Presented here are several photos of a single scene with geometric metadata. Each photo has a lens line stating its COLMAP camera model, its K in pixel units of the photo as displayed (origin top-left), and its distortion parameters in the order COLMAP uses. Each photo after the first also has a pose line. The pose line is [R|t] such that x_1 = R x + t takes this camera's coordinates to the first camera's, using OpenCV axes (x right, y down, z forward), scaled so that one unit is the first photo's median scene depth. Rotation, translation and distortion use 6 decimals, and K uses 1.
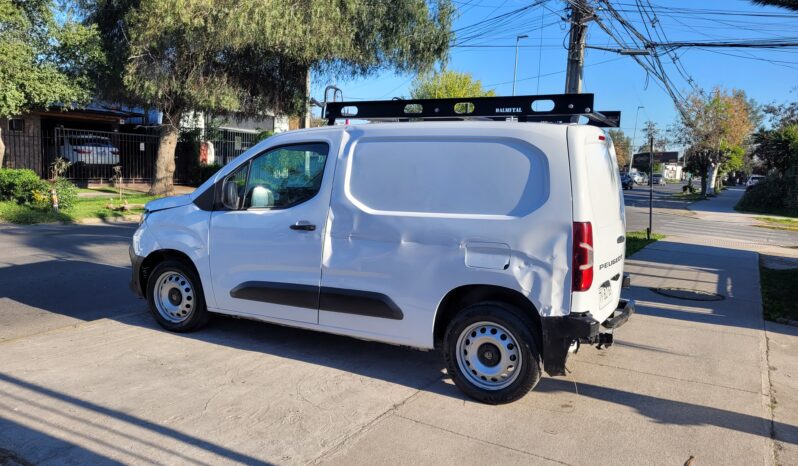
lens RADIAL K [[637.5, 0, 399.6], [0, 637.5, 234.7], [0, 0, 1]] dist [0.035837, 0.002983]
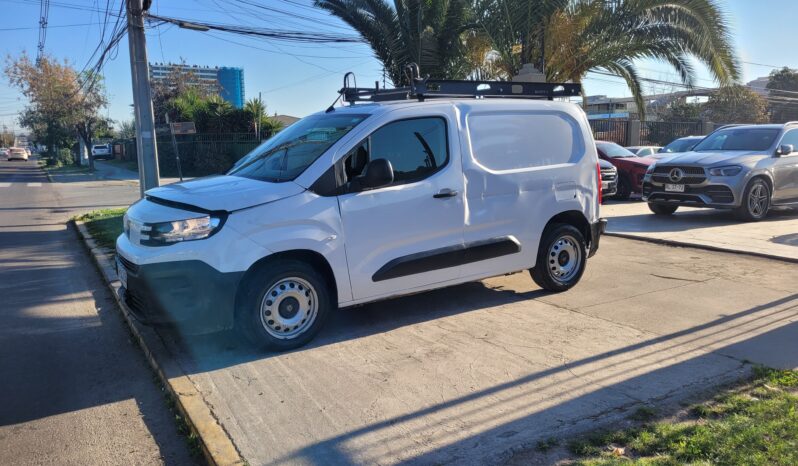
lens RADIAL K [[592.4, 0, 397.1], [0, 592.4, 232.1], [0, 0, 1]] dist [0.002180, 0.002013]
pose [[0.455466, -0.185483, 0.870716, -1.112410], [0.125961, 0.981642, 0.143223, -0.107175], [-0.881297, 0.044443, 0.470468, 0.614888]]
